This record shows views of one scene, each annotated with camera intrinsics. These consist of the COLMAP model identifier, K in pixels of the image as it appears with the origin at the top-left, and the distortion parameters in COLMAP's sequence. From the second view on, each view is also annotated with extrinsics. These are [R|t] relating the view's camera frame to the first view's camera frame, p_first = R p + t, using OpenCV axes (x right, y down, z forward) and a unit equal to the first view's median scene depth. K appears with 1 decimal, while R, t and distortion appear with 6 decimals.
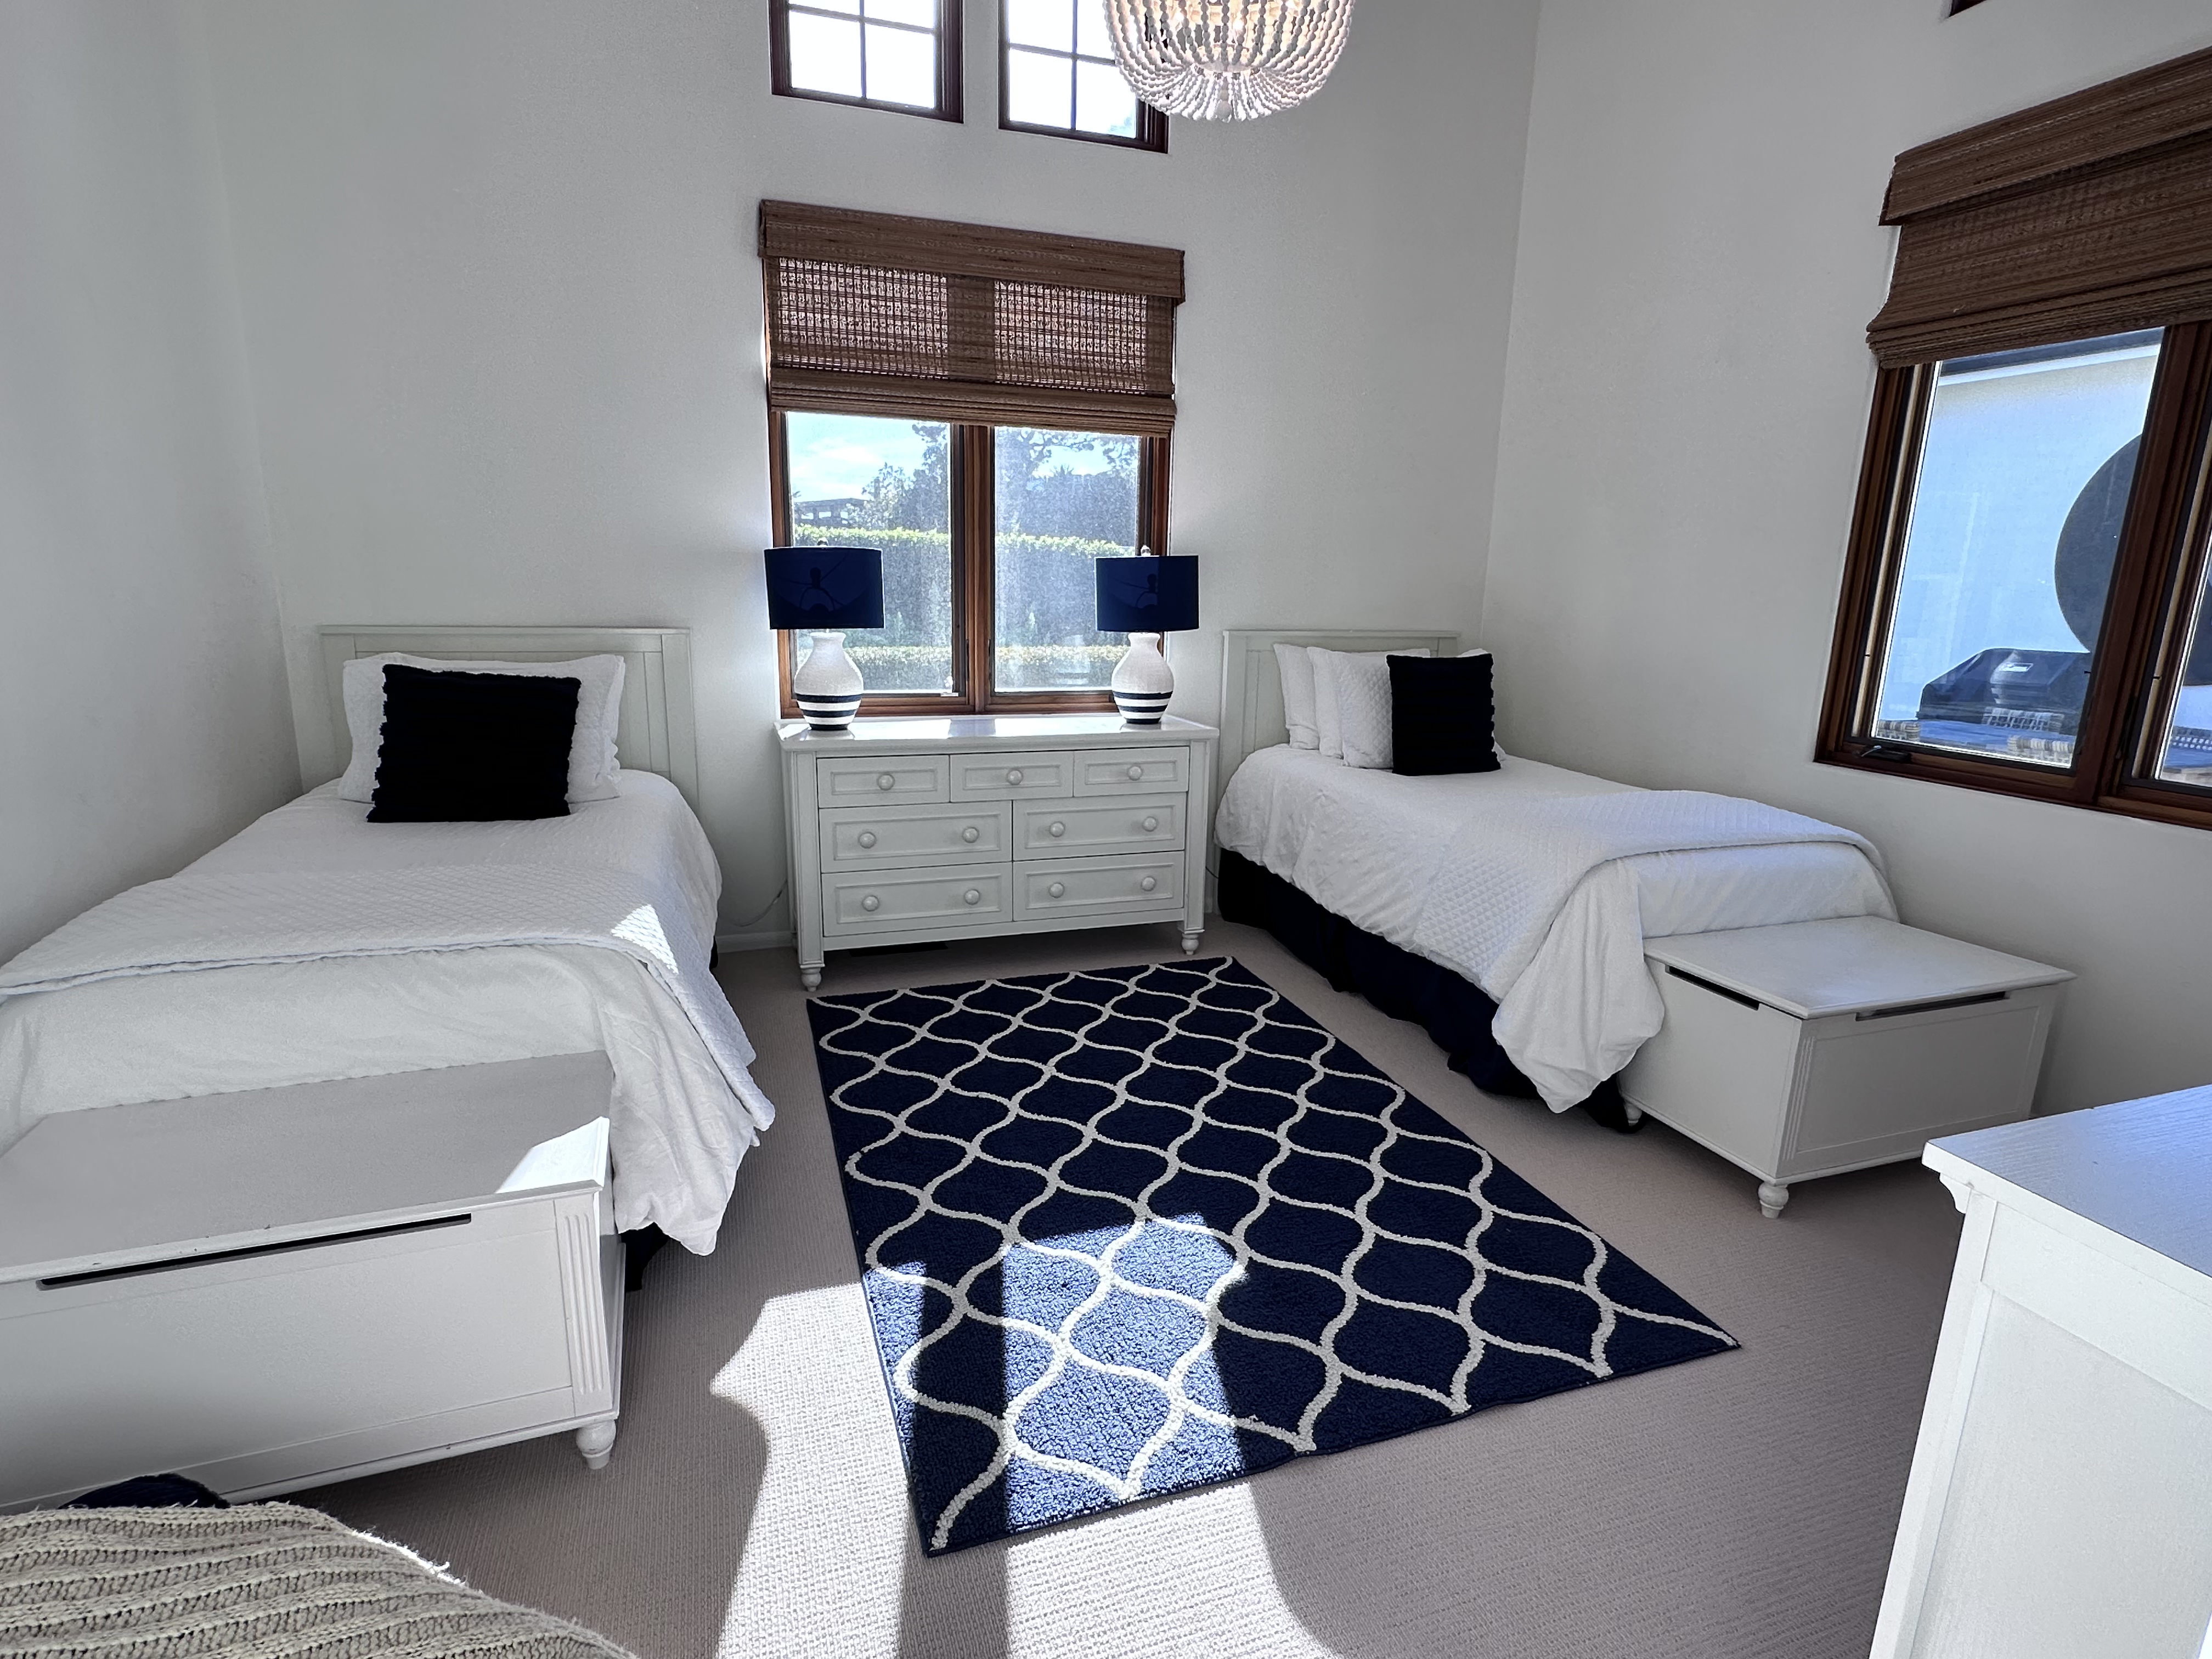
lens RADIAL K [[1149.5, 0, 1105.4], [0, 1149.5, 841.0], [0, 0, 1]] dist [-0.000424, -0.000423]
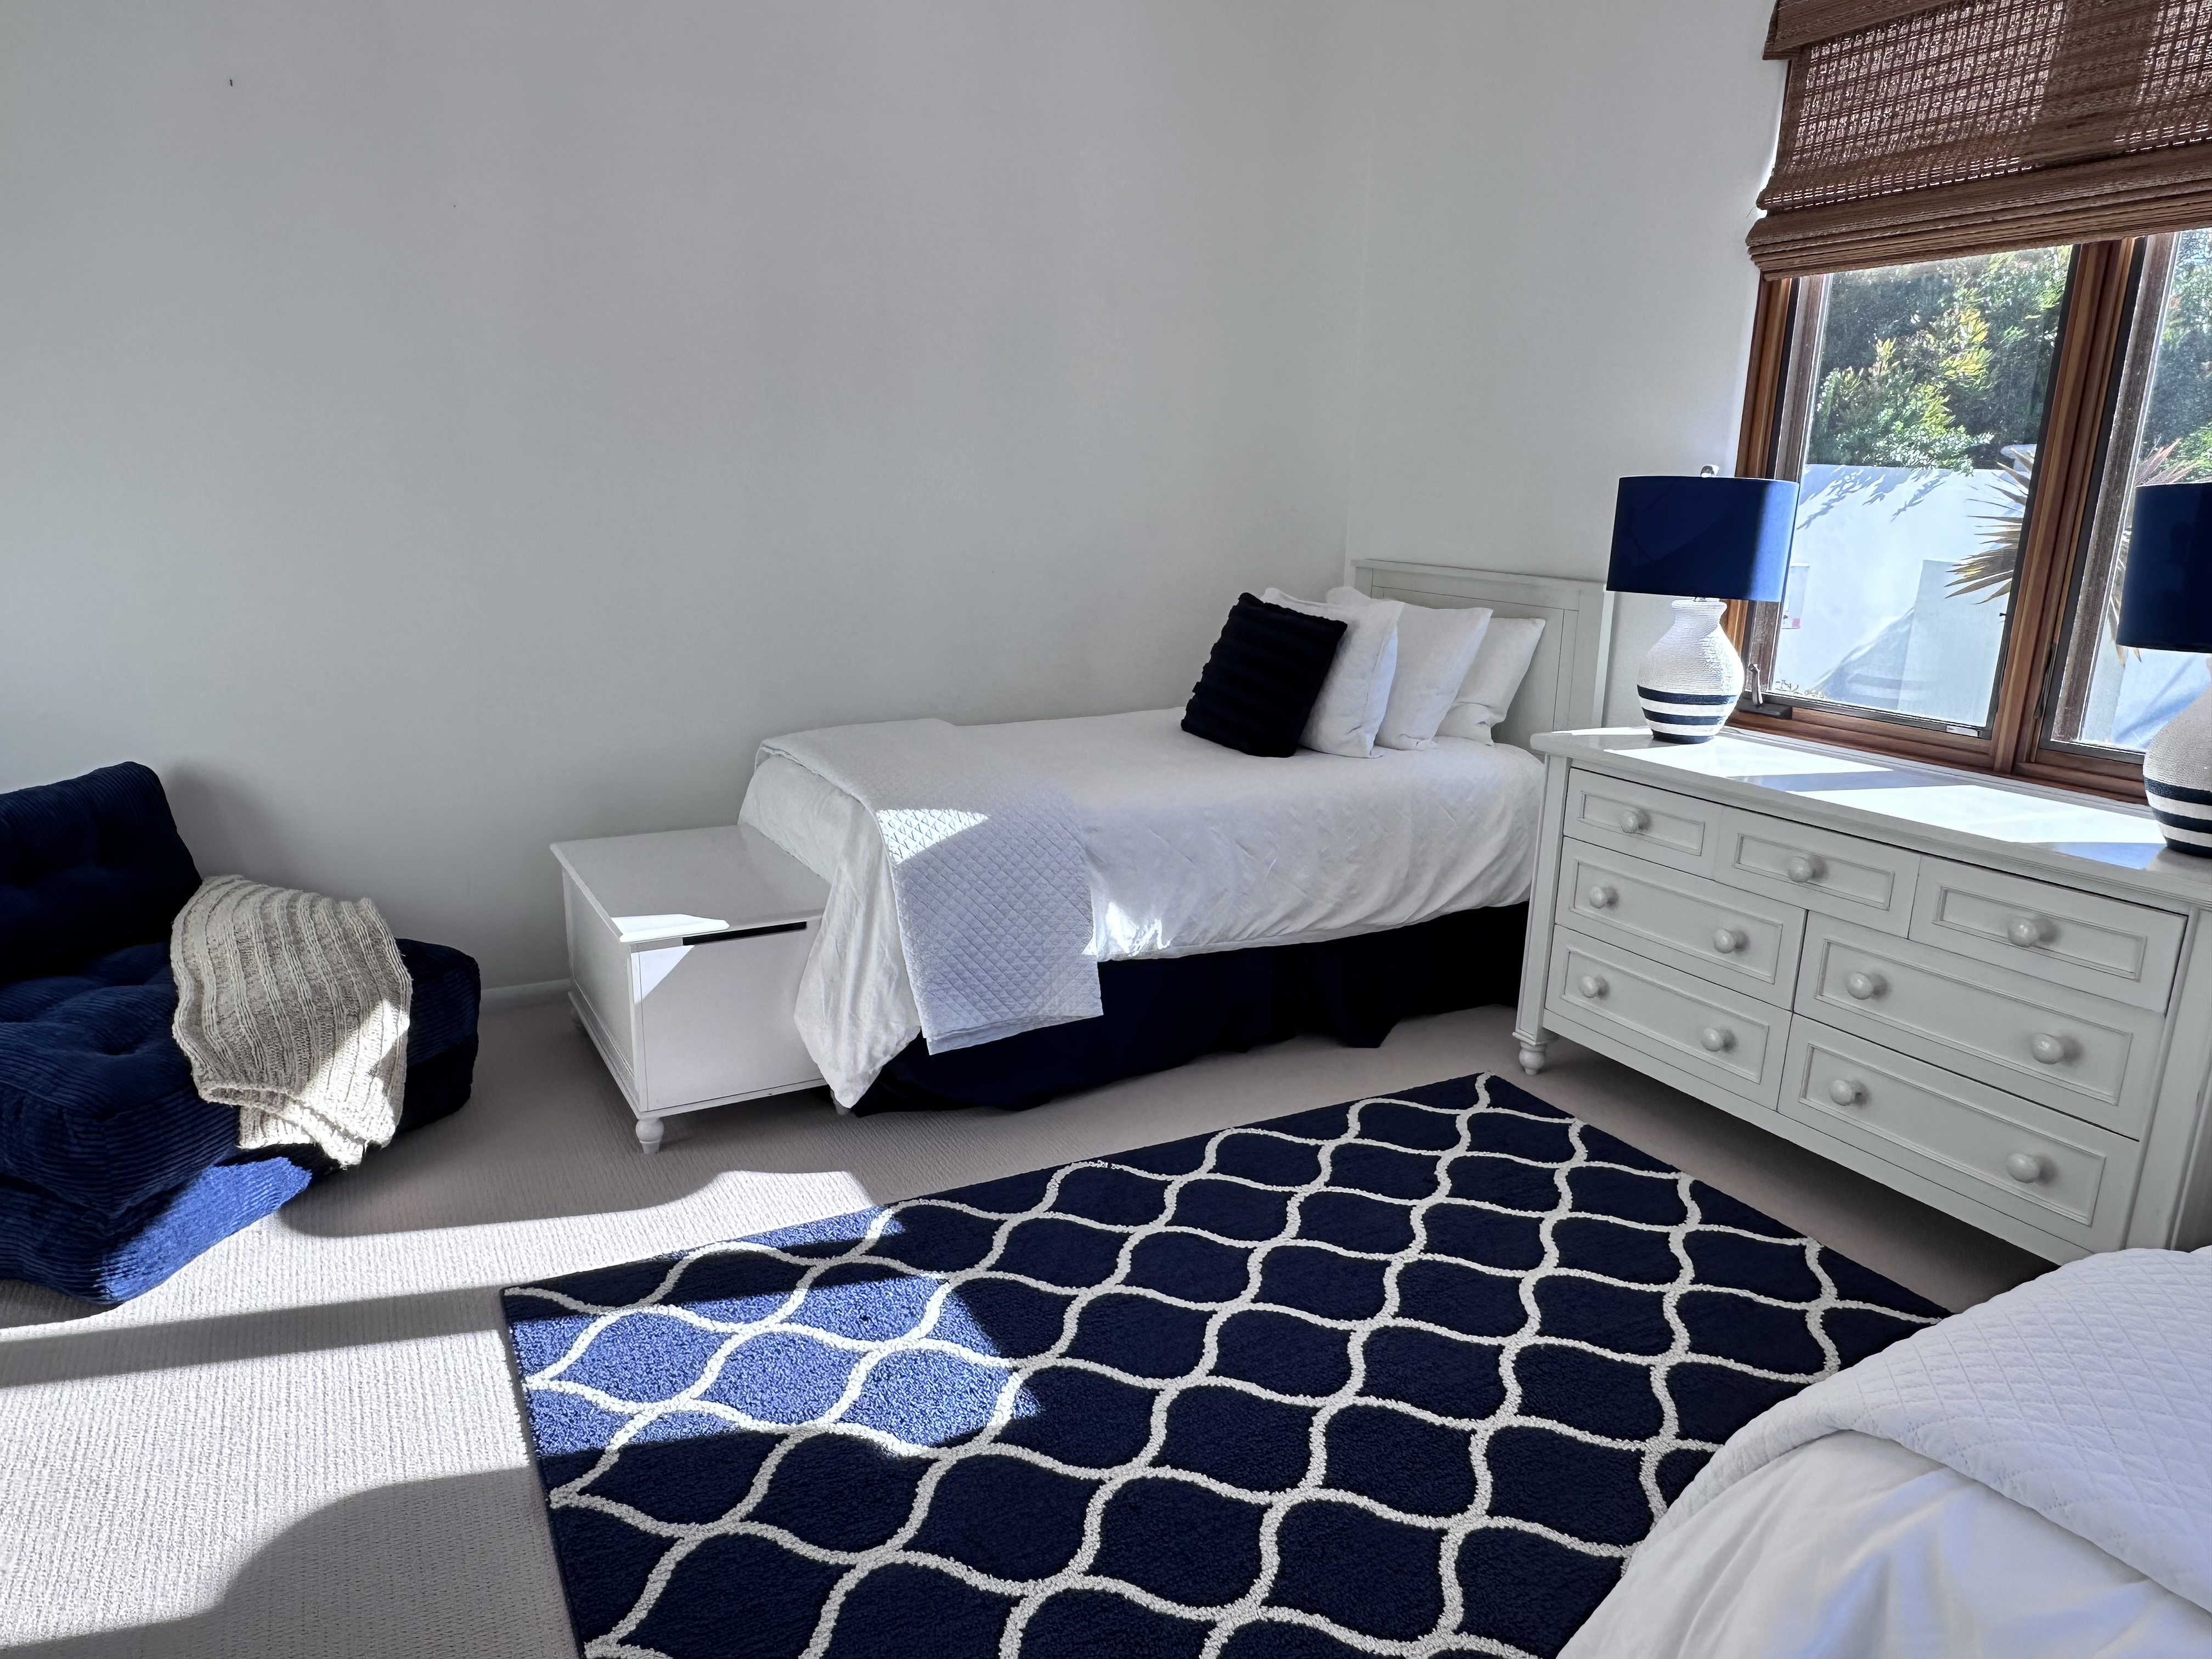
lens RADIAL K [[1433.8, 0, 1101.1], [0, 1433.8, 842.0], [0, 0, 1]] dist [-0.003418, 0.002345]
pose [[0.146009, 0.227694, -0.962724, 0.568080], [-0.238648, 0.952519, 0.189087, -0.122298], [0.960067, 0.202144, 0.193415, 0.528579]]
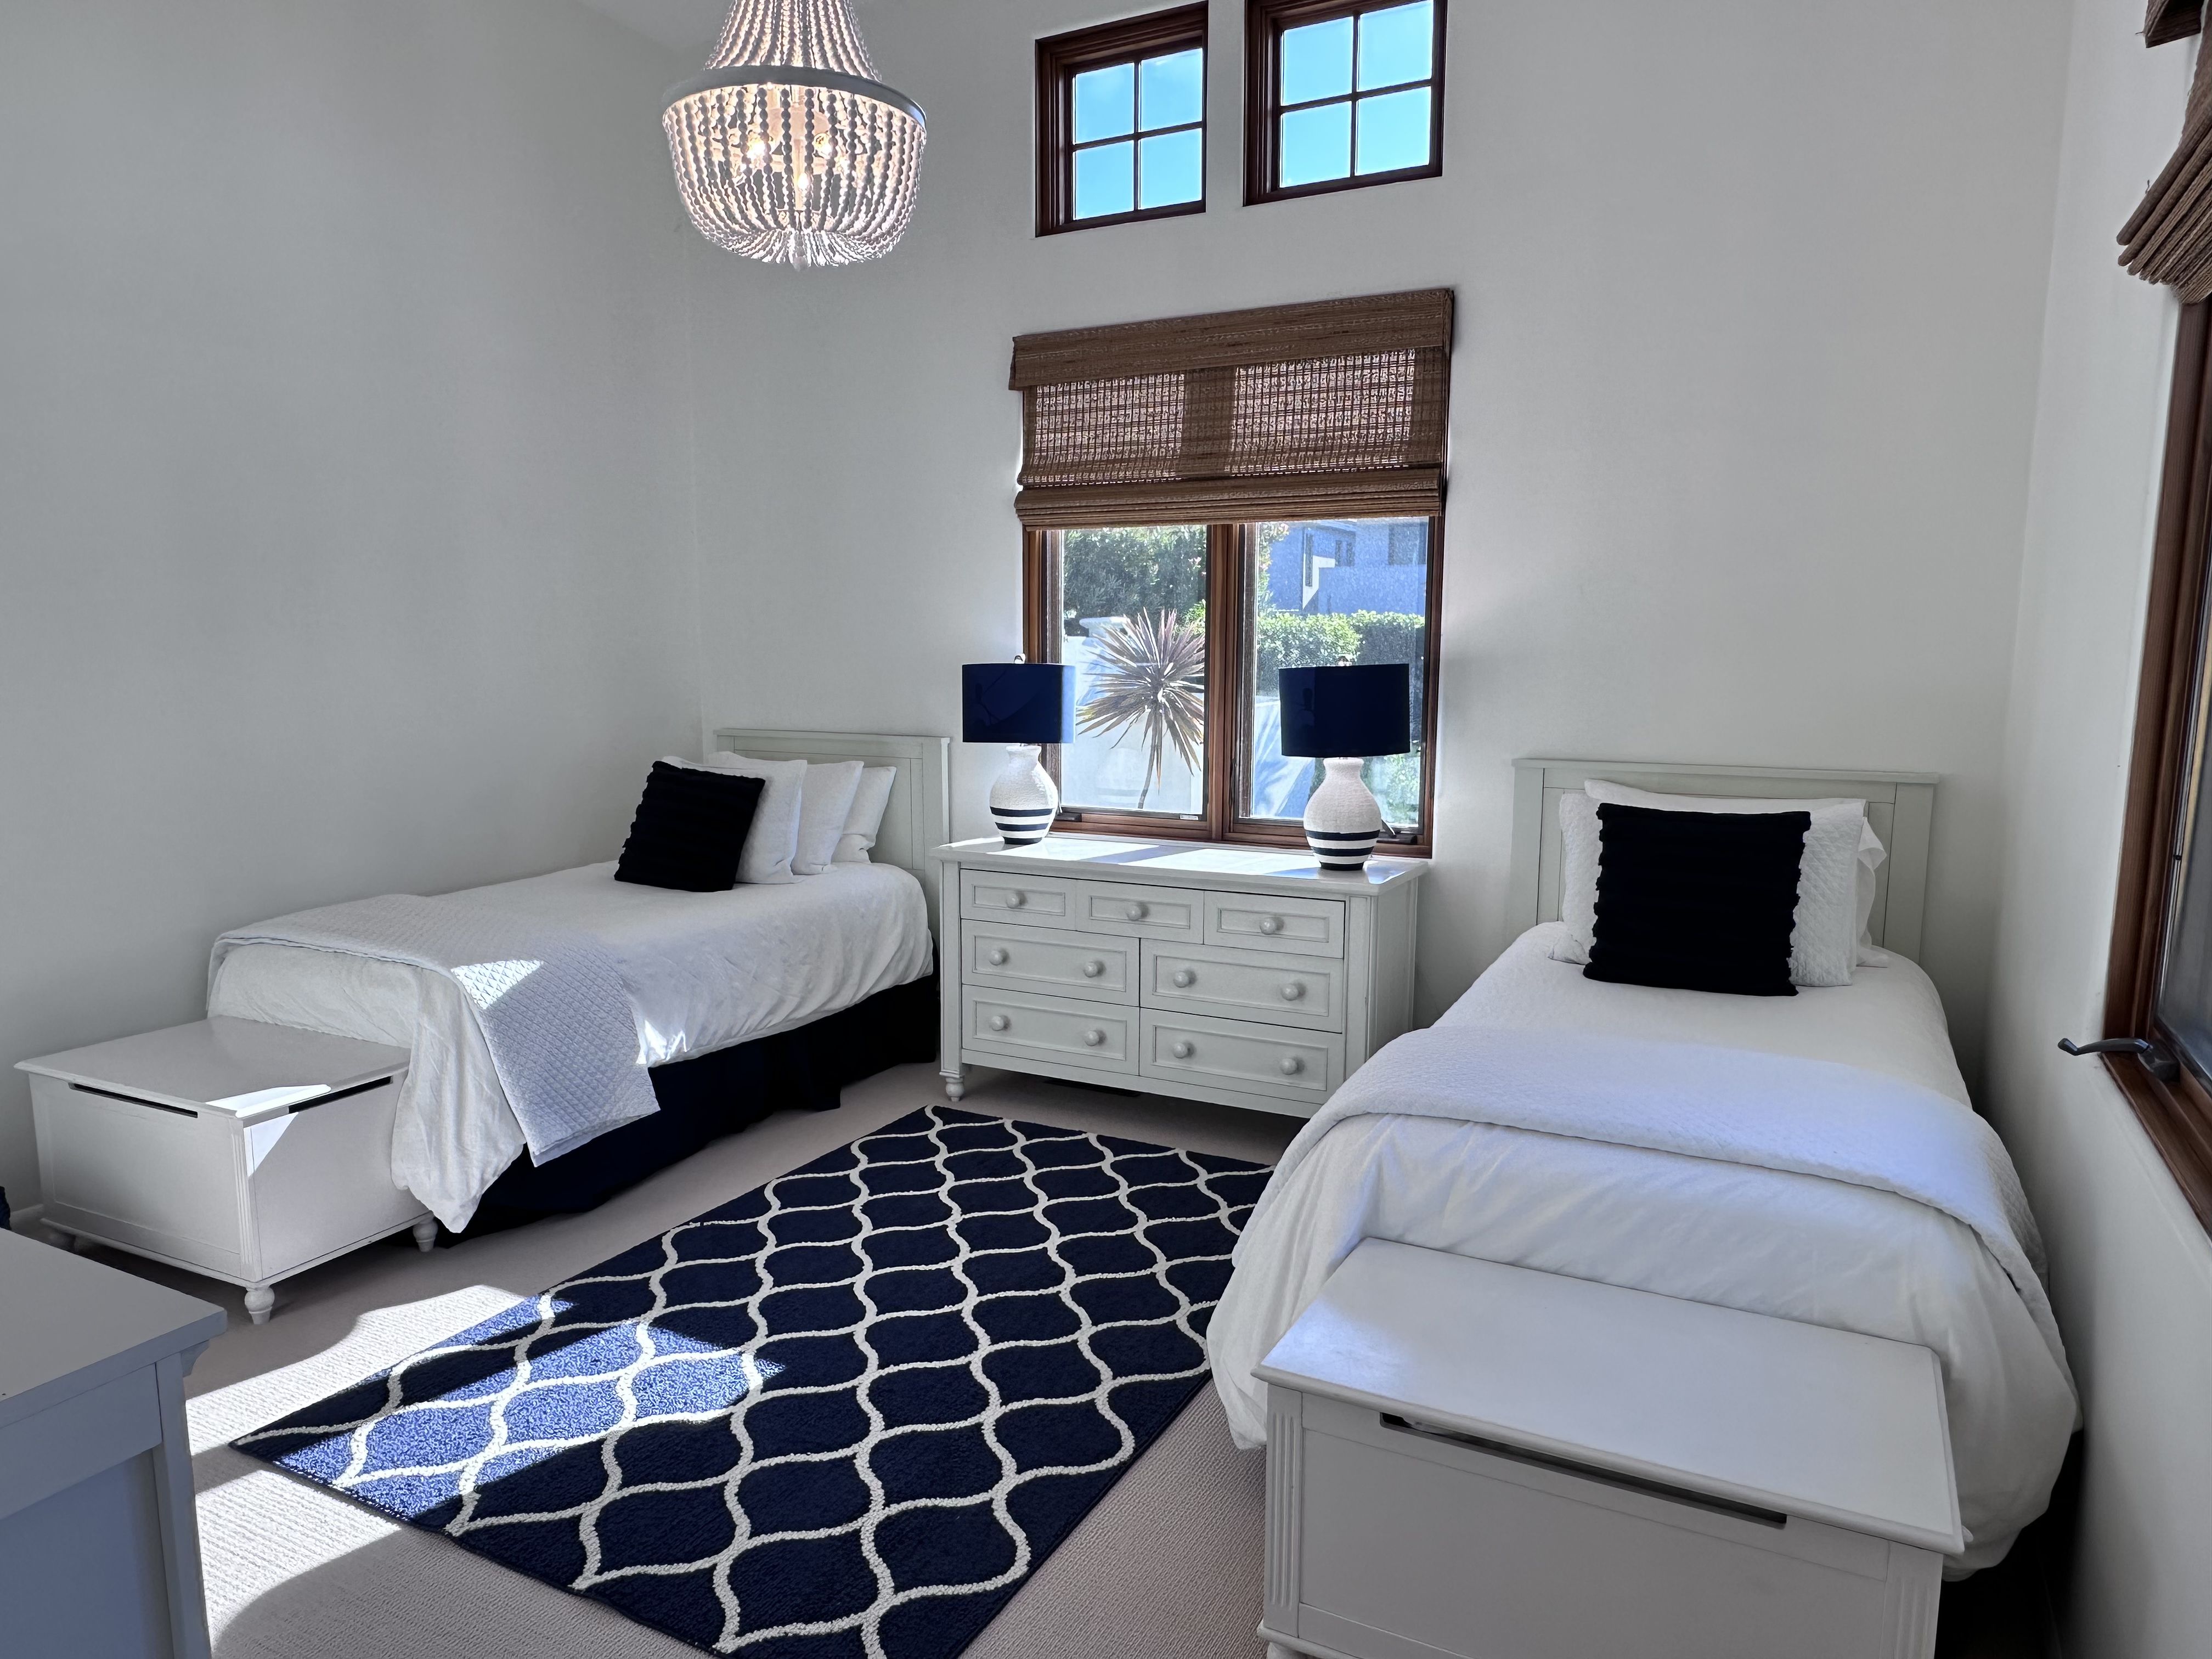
lens RADIAL K [[1433.8, 0, 1101.1], [0, 1433.8, 842.0], [0, 0, 1]] dist [-0.003418, 0.002345]
pose [[0.680781, 0.080834, -0.728013, 0.720879], [-0.153192, 0.987625, -0.033593, -0.068887], [0.716288, 0.134395, 0.684740, 0.214962]]
